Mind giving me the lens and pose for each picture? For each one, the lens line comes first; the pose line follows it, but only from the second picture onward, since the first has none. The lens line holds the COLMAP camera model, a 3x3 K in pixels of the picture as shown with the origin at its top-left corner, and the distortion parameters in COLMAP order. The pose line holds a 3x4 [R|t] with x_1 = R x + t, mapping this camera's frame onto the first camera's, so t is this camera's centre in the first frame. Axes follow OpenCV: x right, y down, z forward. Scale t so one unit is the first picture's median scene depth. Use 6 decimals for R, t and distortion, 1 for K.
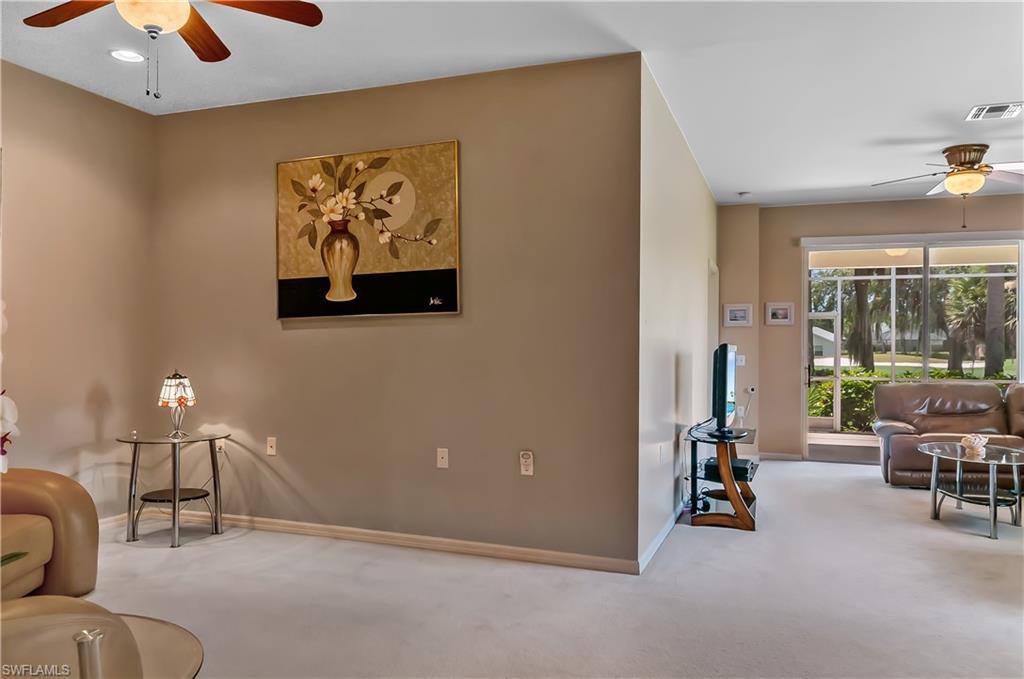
lens RADIAL K [[759.7, 0, 512.0], [0, 759.7, 339.5], [0, 0, 1]] dist [0.007890, 0.002830]
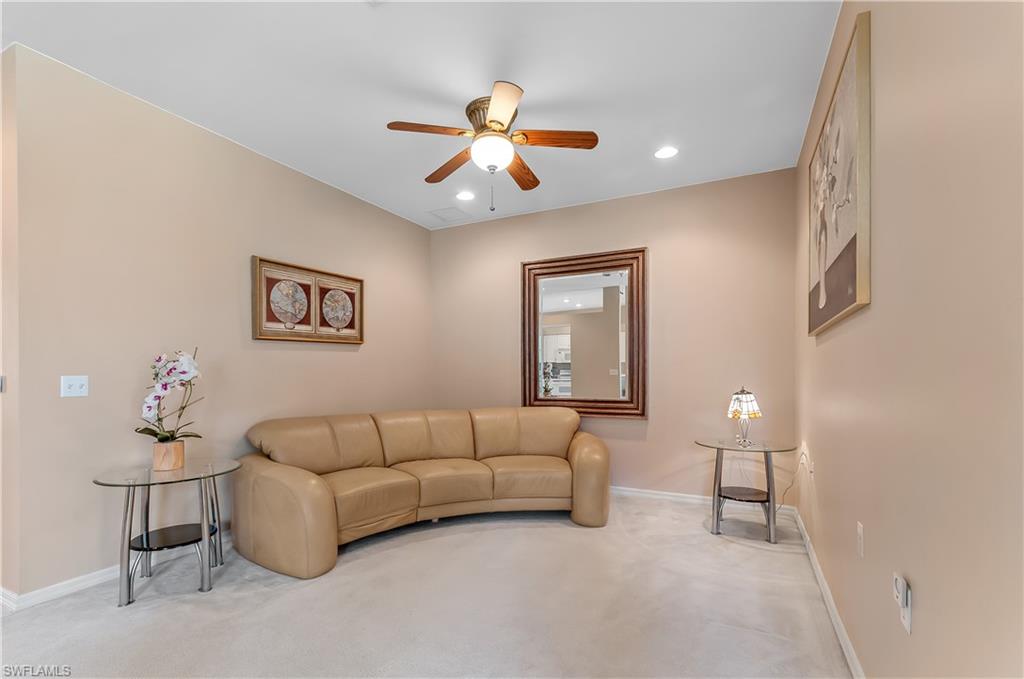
lens RADIAL K [[474.4, 0, 508.5], [0, 474.4, 372.8], [0, 0, 1]] dist [-0.000124, 0.000055]
pose [[-0.105136, -0.006569, -0.994436, 0.321187], [0.013855, 0.999871, -0.008069, 0.019720], [0.994361, -0.014626, -0.105032, 0.725533]]
